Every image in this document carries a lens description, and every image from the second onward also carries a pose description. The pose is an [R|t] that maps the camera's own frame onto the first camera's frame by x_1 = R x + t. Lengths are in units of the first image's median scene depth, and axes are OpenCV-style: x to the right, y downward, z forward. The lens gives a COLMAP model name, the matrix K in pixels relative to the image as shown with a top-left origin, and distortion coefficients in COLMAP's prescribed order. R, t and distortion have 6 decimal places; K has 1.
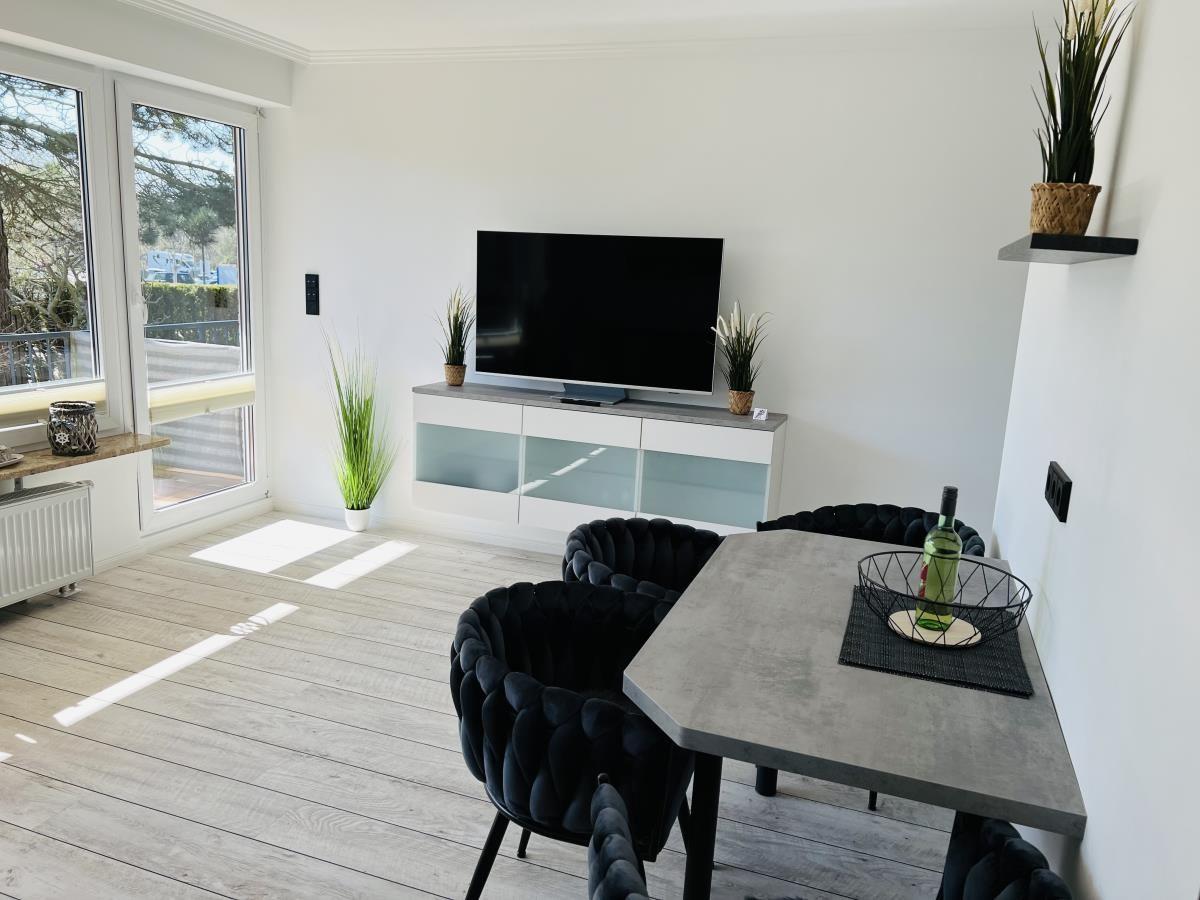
lens RADIAL K [[894.8, 0, 597.2], [0, 894.8, 453.0], [0, 0, 1]] dist [0.049761, -0.059247]
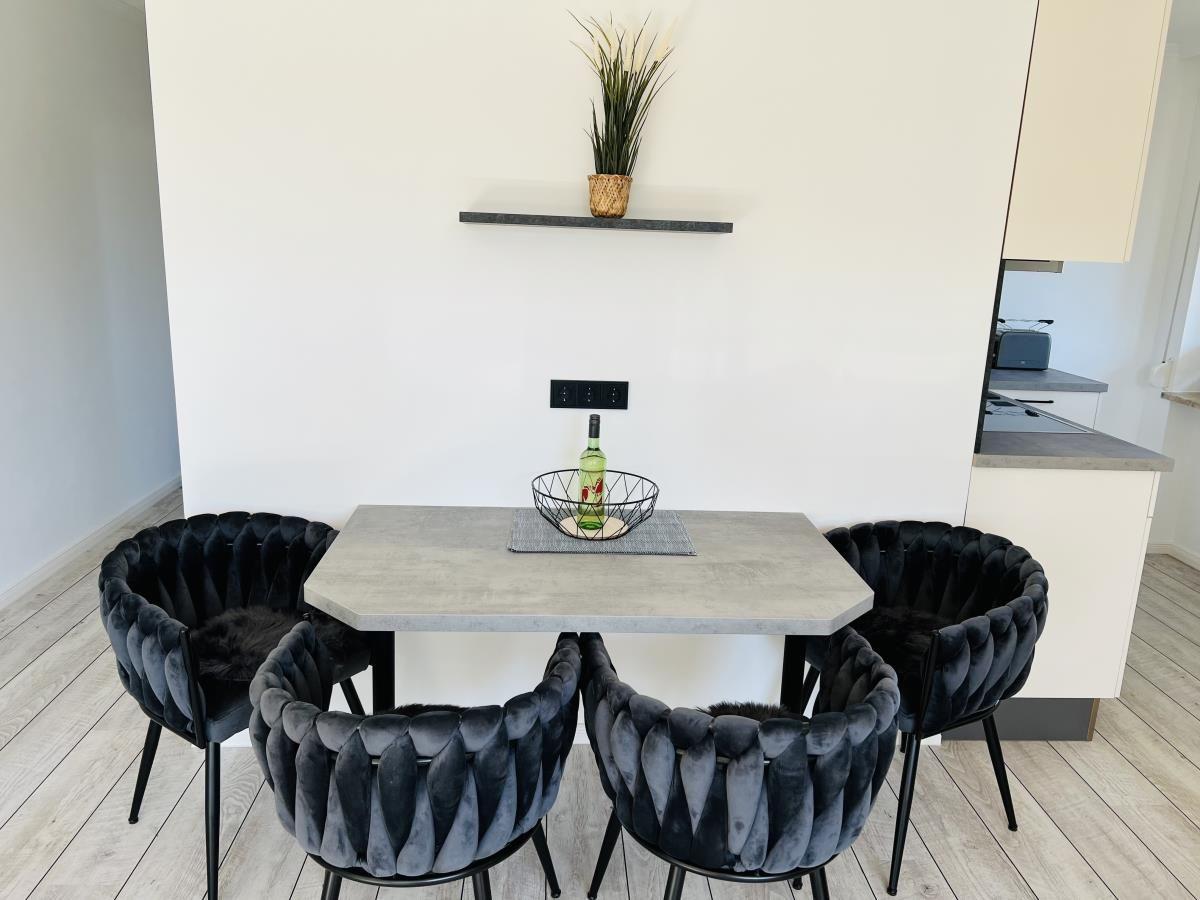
lens RADIAL K [[904.6, 0, 603.3], [0, 904.6, 443.6], [0, 0, 1]] dist [0.024443, -0.007185]
pose [[-0.390044, -0.280713, 0.876964, -0.368731], [0.125650, 0.927263, 0.352698, -0.186216], [-0.912183, 0.247758, -0.326402, 0.720052]]
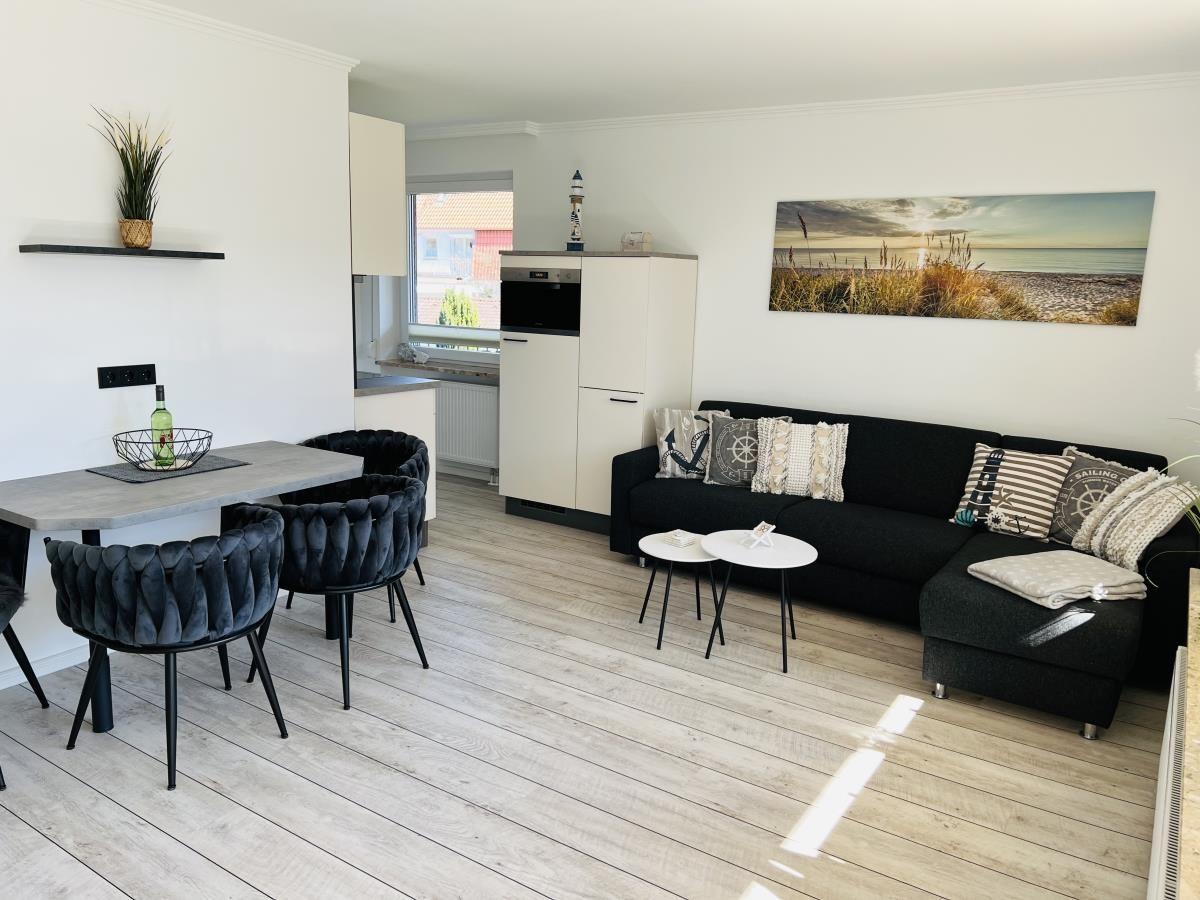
lens RADIAL K [[894.8, 0, 597.2], [0, 894.8, 453.0], [0, 0, 1]] dist [0.049761, -0.059247]
pose [[-0.968794, -0.122868, 0.215271, -0.441065], [-0.030529, 0.921029, 0.388295, -0.288031], [-0.245980, 0.369605, -0.896039, 1.252214]]
